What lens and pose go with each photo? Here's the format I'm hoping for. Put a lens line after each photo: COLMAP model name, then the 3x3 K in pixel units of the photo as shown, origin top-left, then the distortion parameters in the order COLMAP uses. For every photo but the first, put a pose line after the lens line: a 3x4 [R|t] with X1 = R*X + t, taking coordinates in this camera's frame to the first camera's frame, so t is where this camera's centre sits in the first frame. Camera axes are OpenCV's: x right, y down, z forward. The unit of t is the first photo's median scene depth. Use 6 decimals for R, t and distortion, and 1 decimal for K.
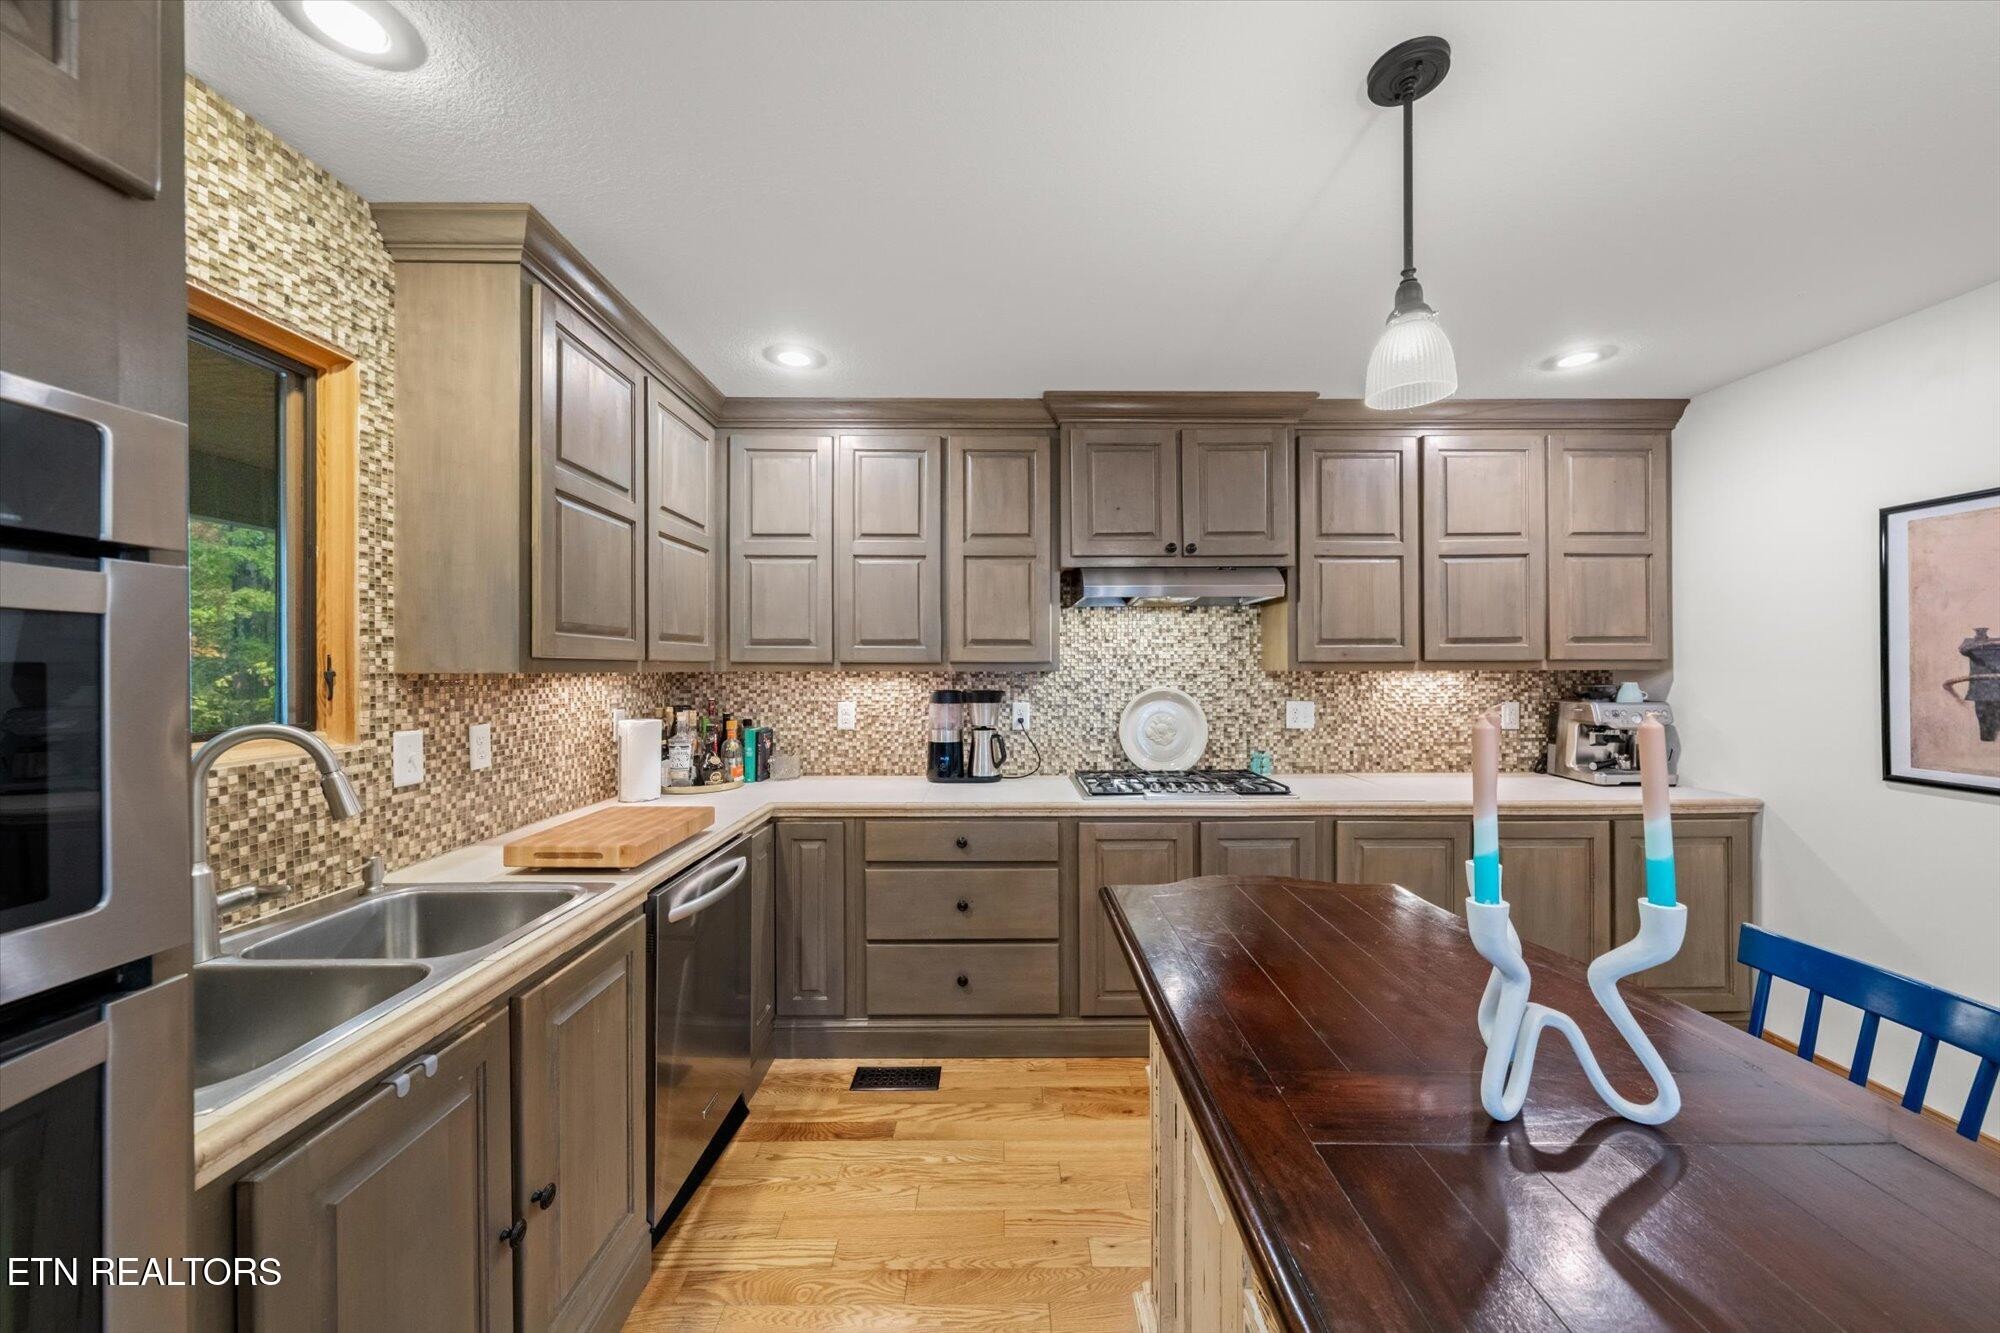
lens RADIAL K [[715.4, 0, 1007.8], [0, 715.4, 663.9], [0, 0, 1]] dist [-0.002872, -0.000236]
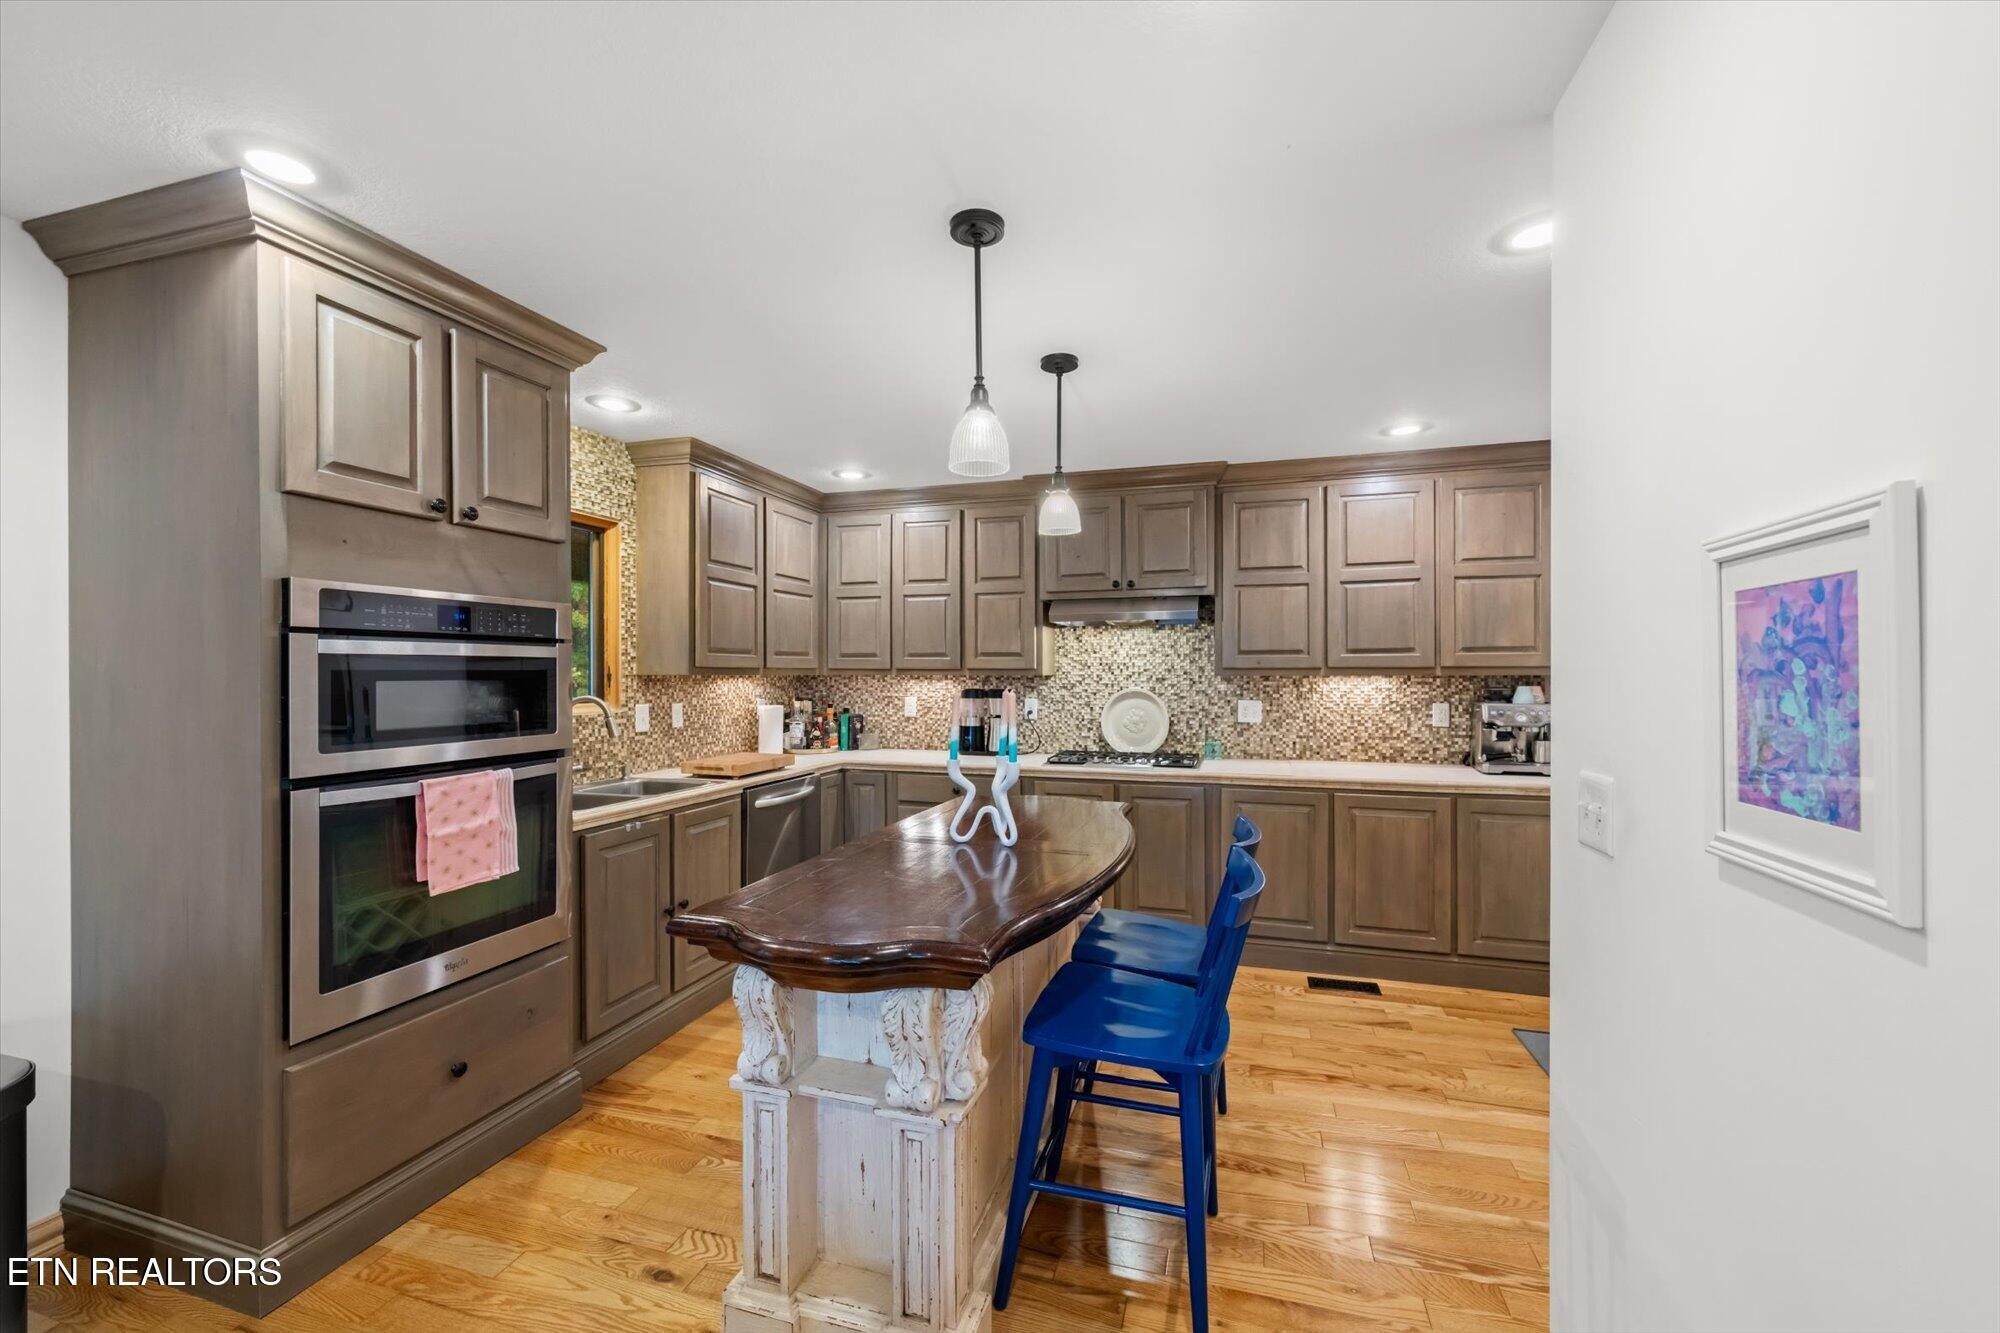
lens RADIAL K [[789.9, 0, 1010.0], [0, 789.9, 668.8], [0, 0, 1]] dist [0.000445, 0.000279]
pose [[0.955143, 0.000160, -0.296146, 0.465722], [-0.000183, 1.000000, -0.000051, -0.002194], [0.296146, 0.000103, 0.955143, -0.469403]]
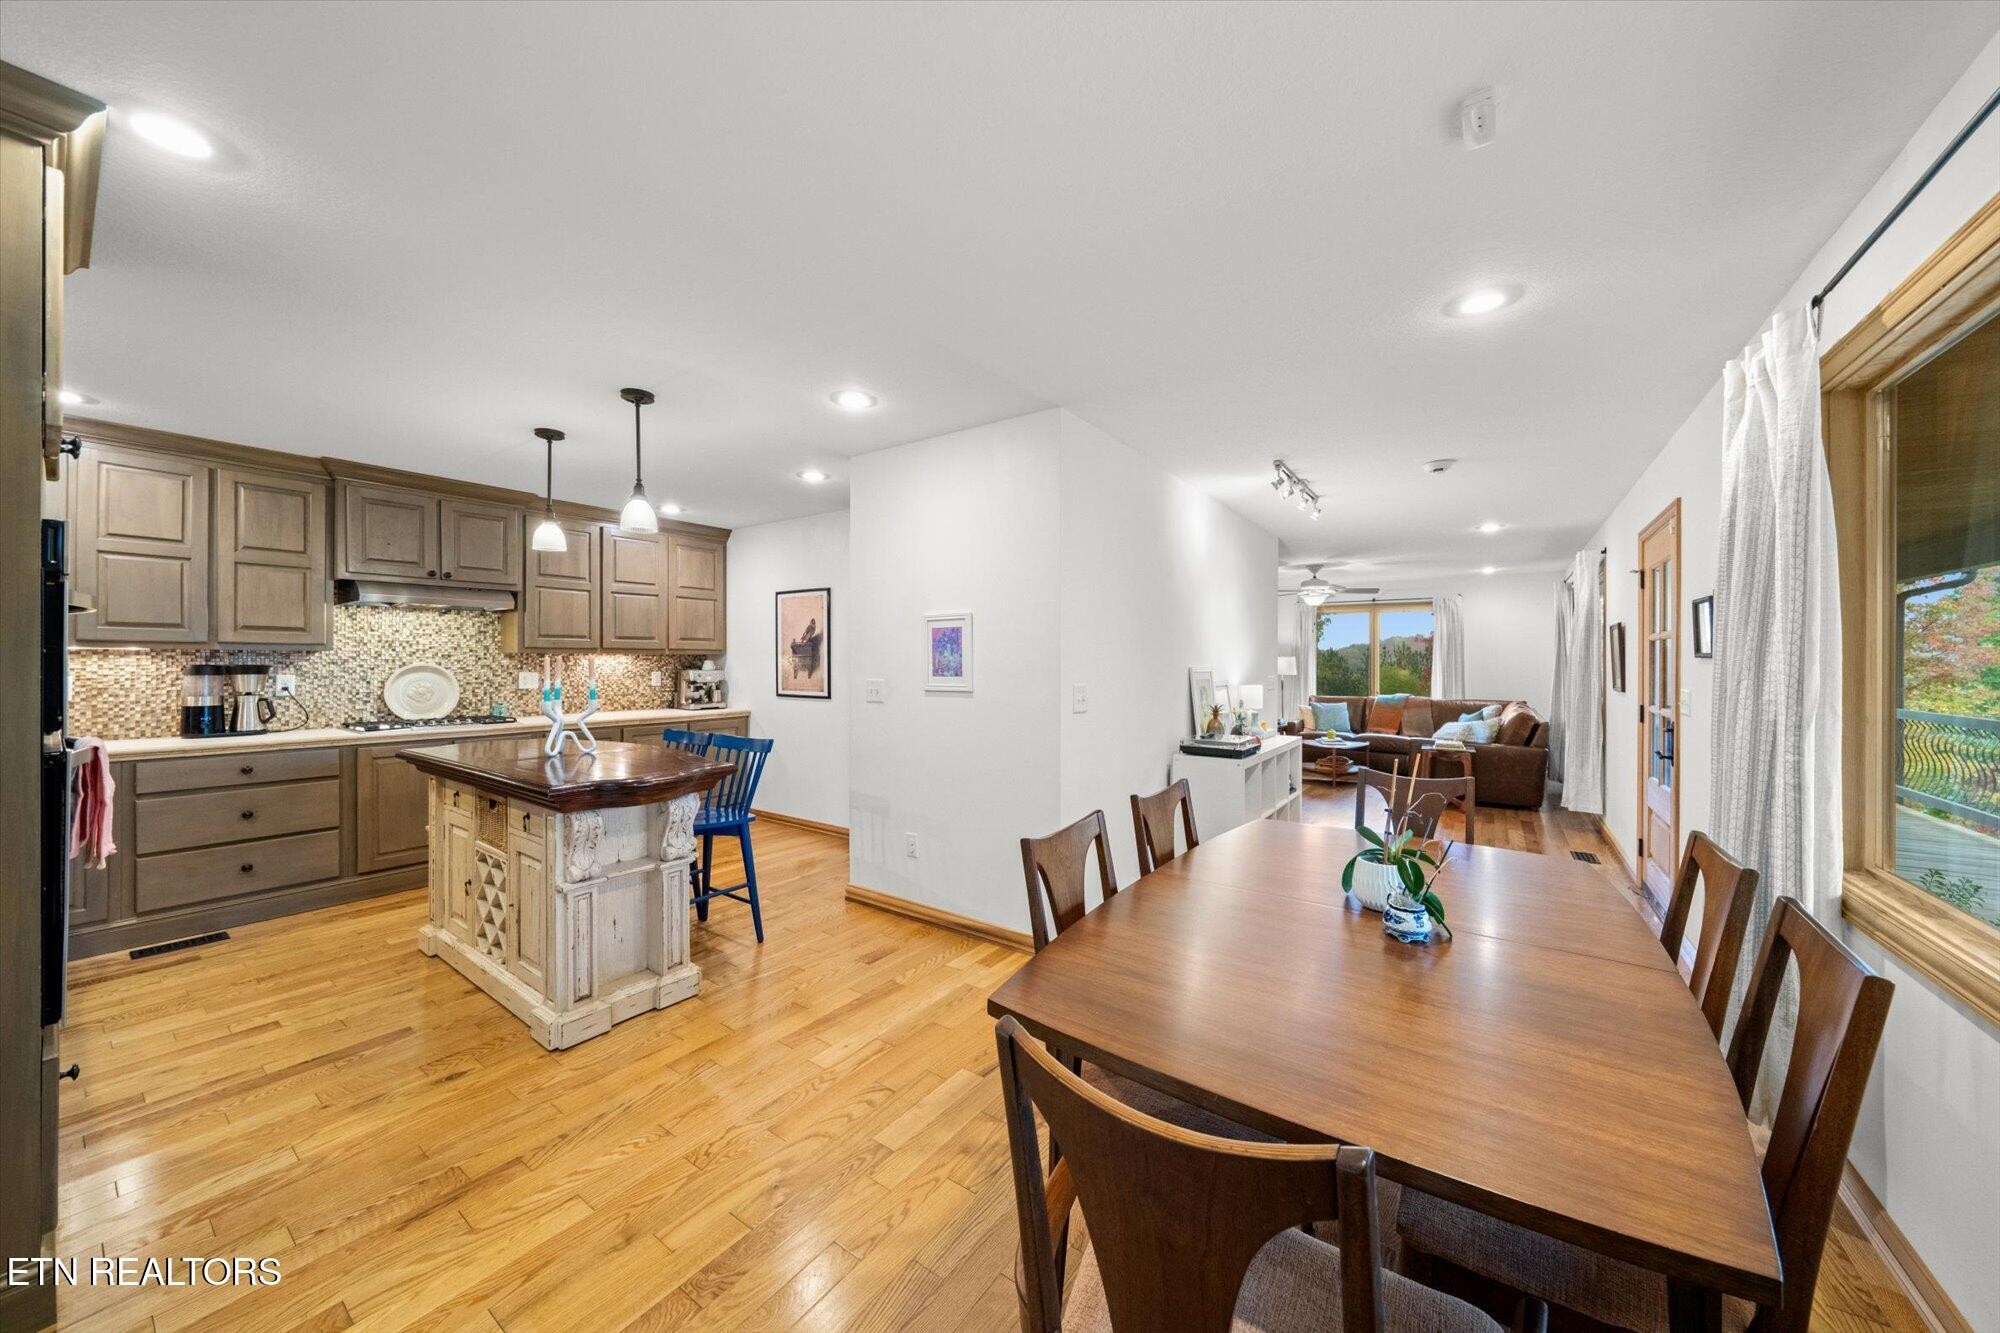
lens RADIAL K [[688.7, 0, 996.4], [0, 688.7, 662.0], [0, 0, 1]] dist [0.000699, 0.000189]
pose [[0.592256, 0.002804, 0.805745, -0.252665], [-0.005936, 0.999982, 0.000884, 0.024066], [-0.805728, -0.005306, 0.592262, -0.883289]]
